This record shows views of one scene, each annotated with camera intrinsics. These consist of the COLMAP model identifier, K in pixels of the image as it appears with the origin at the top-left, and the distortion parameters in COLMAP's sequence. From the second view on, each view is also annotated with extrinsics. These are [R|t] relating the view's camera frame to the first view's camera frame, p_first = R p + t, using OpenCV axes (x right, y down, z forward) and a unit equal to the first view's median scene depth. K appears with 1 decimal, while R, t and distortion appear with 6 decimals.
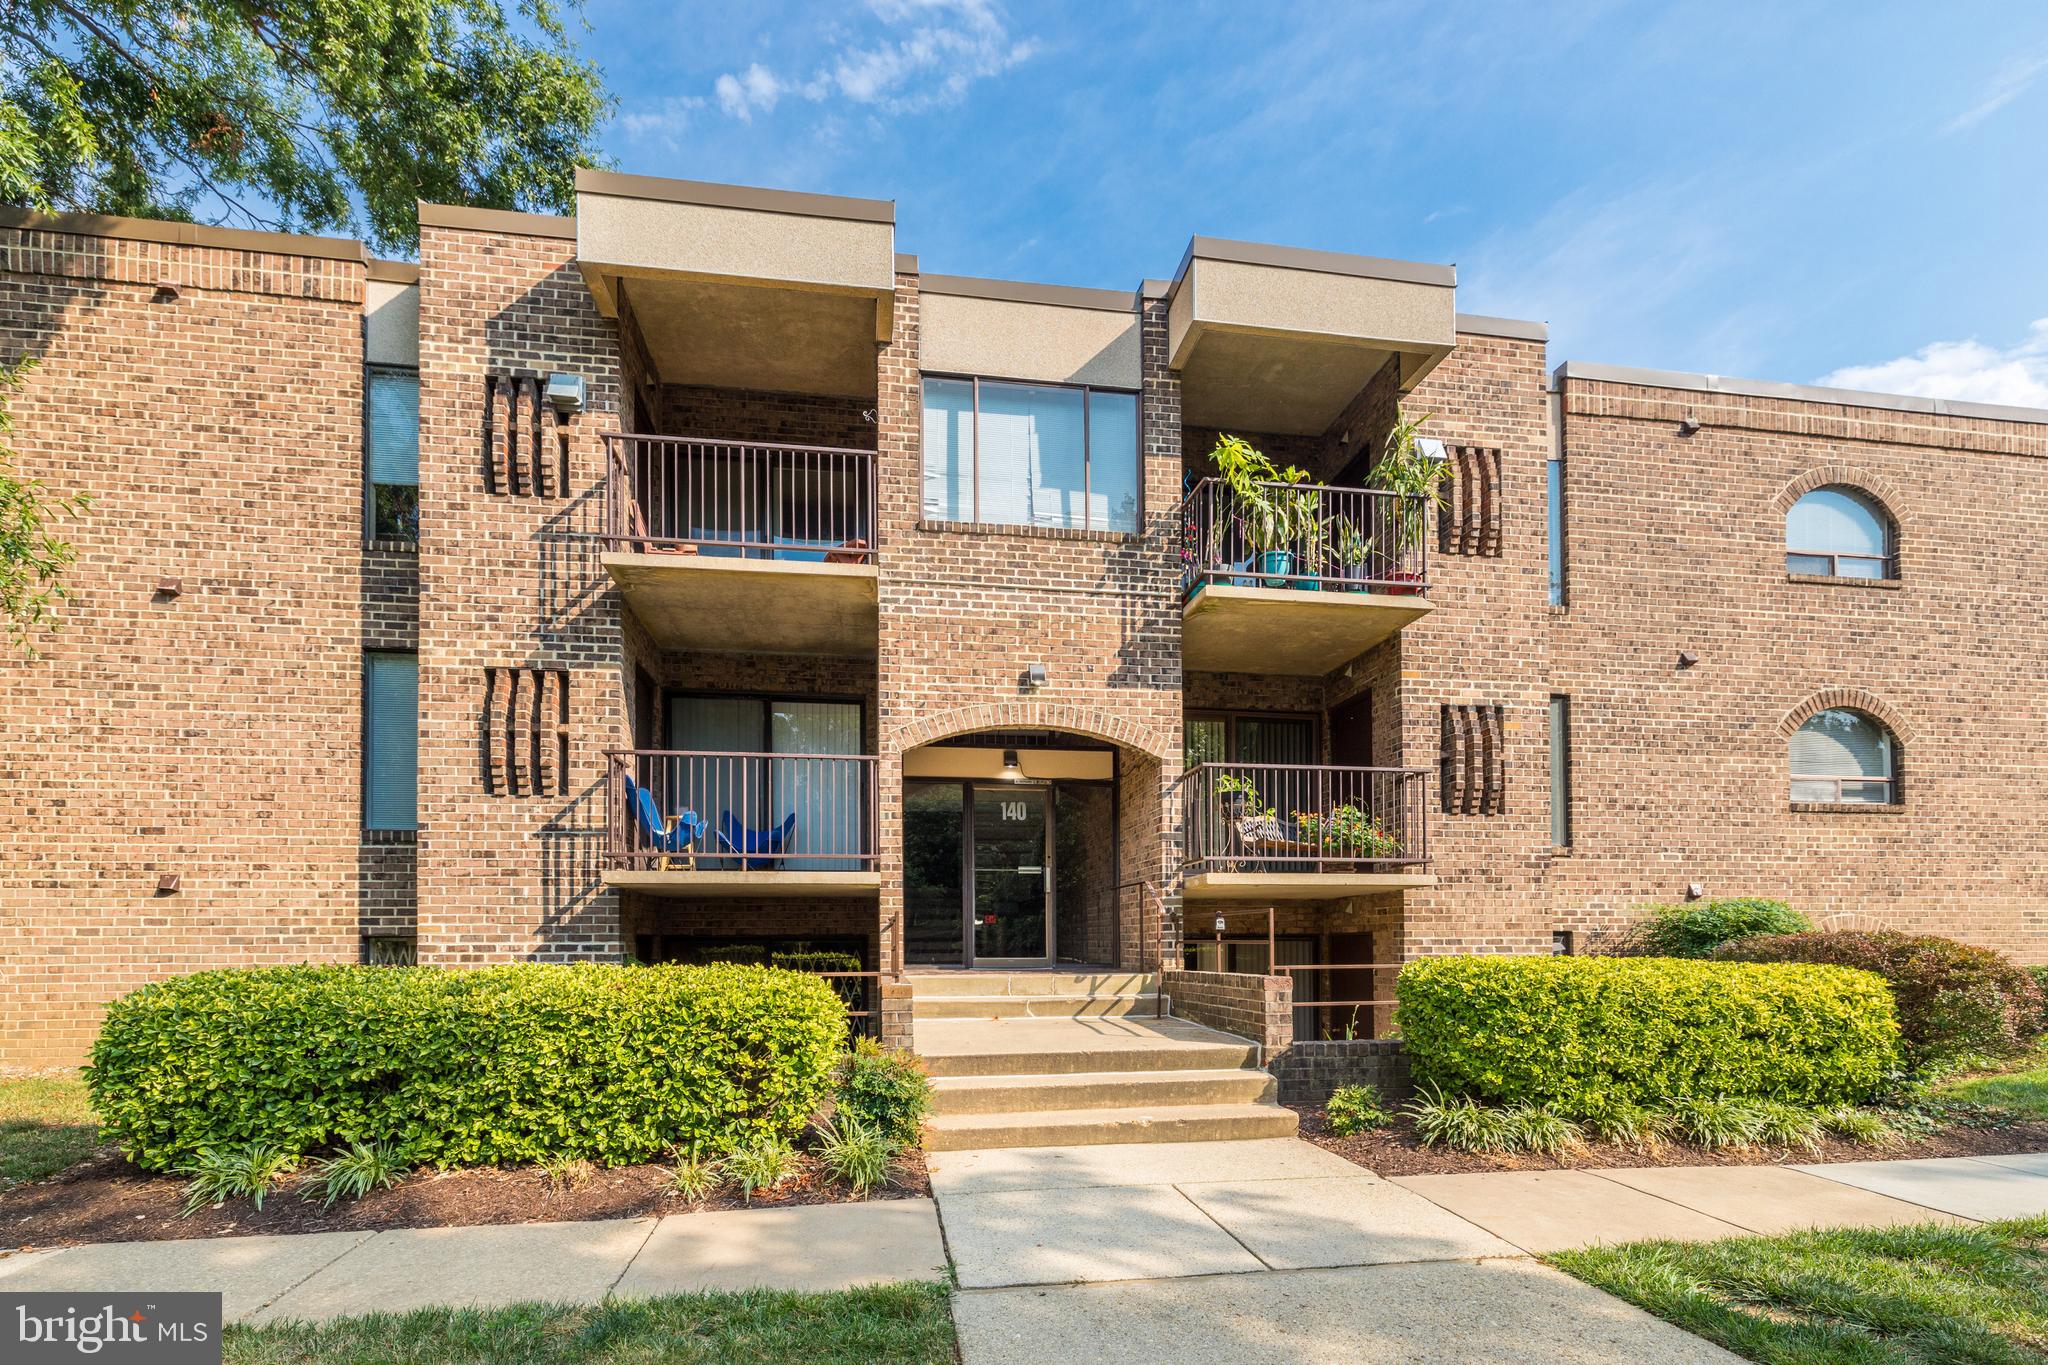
lens RADIAL K [[891.8, 0, 1023.4], [0, 891.8, 670.5], [0, 0, 1]] dist [-0.041164, 0.017790]
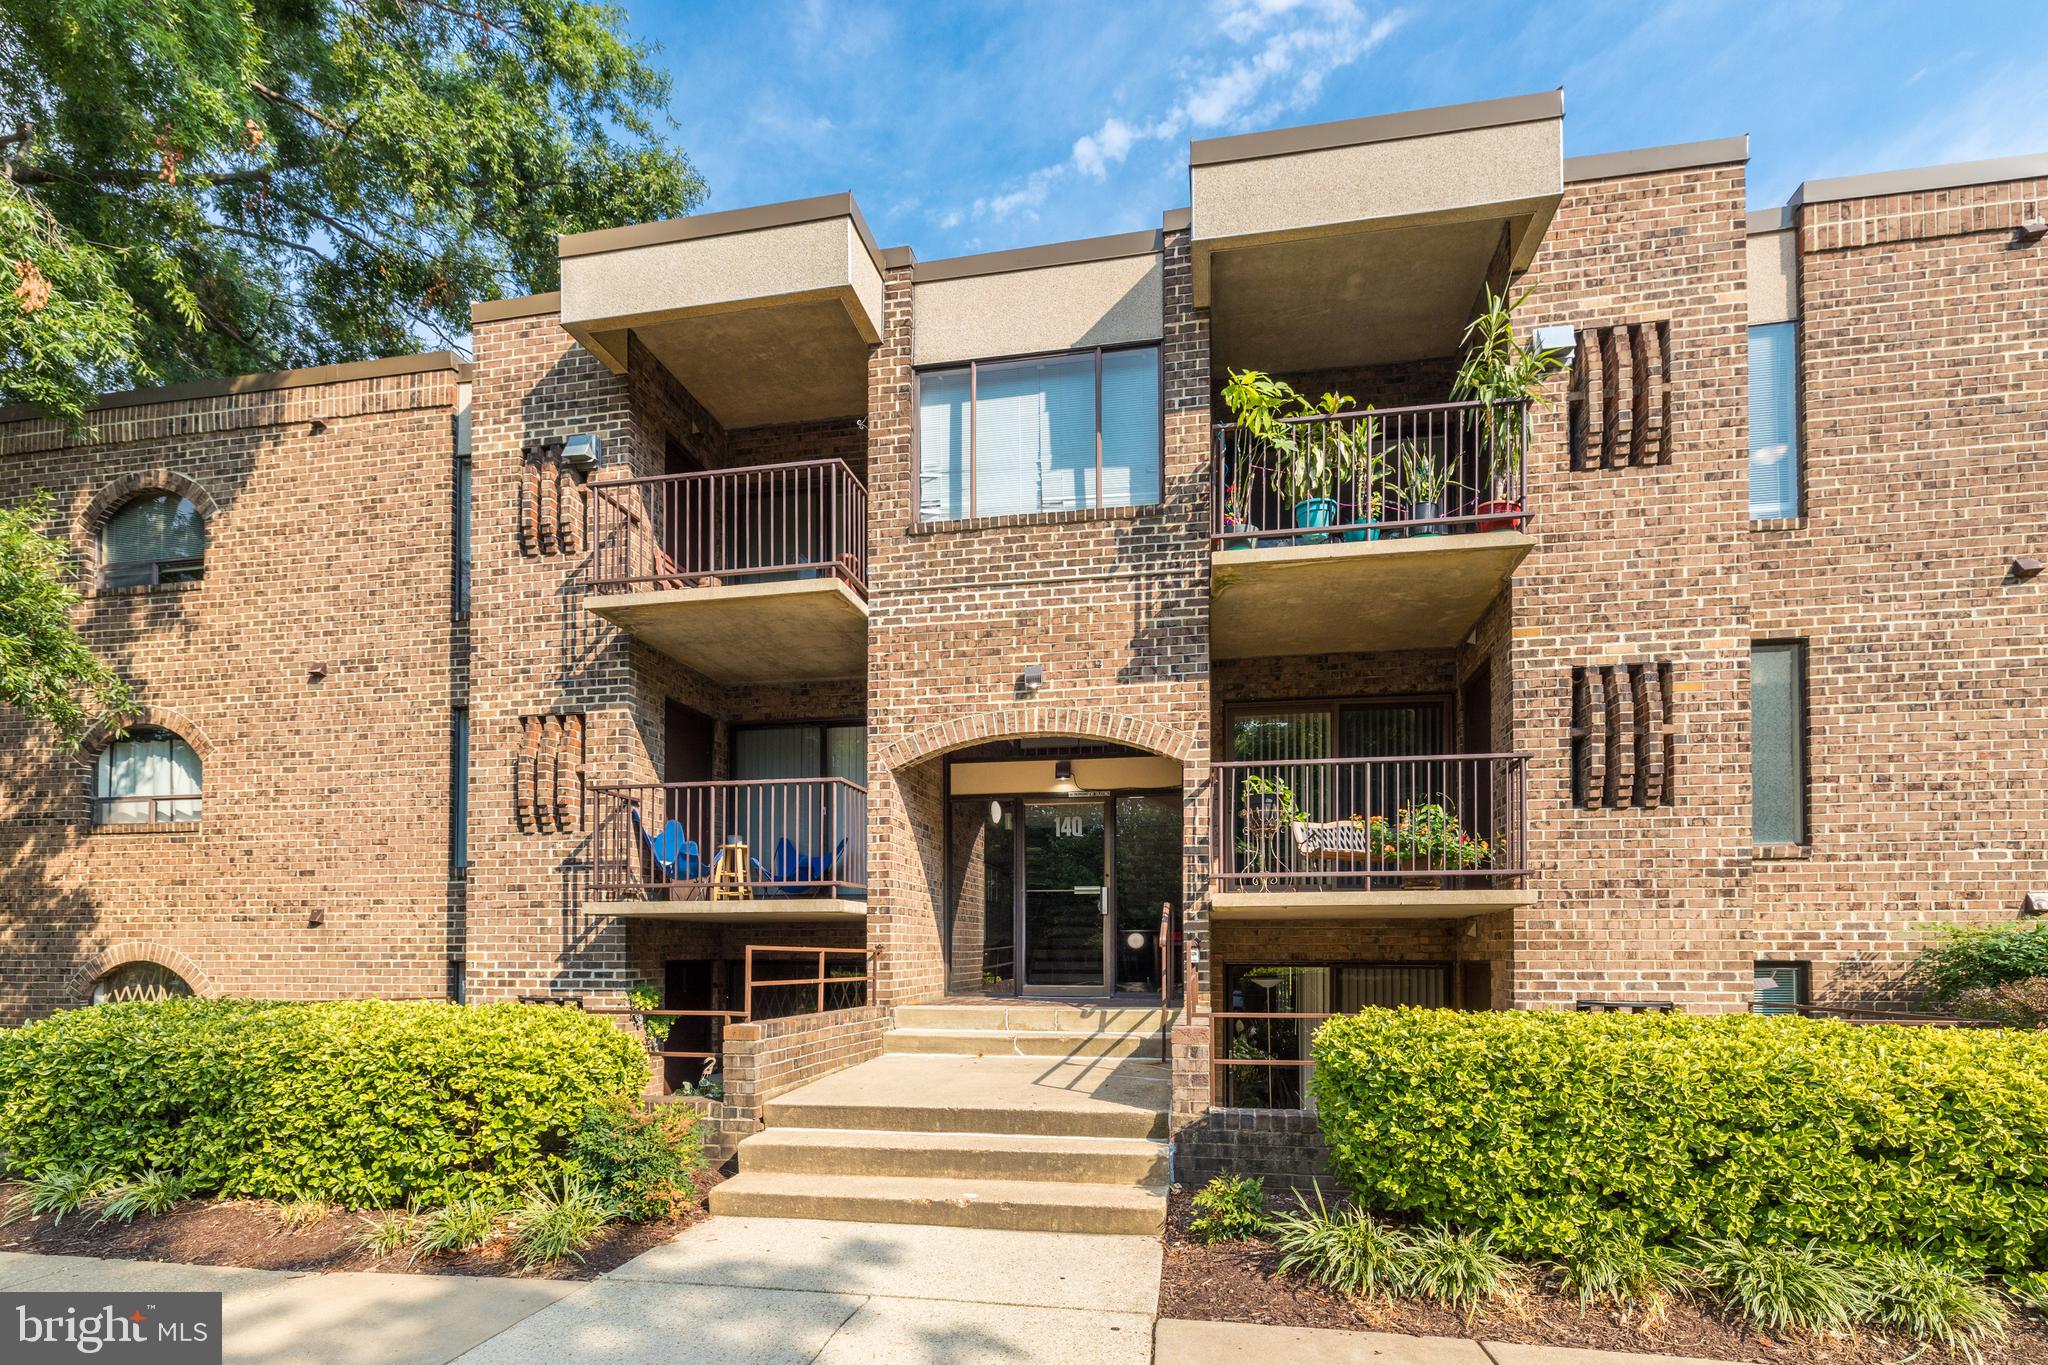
lens RADIAL K [[872.8, 0, 1142.5], [0, 872.8, 706.3], [0, 0, 1]] dist [-0.028496, 0.008090]
pose [[0.949123, -0.079845, -0.304615, 0.373782], [0.088470, 0.995972, 0.014596, 0.030476], [0.302222, -0.040803, 0.952364, 0.182955]]
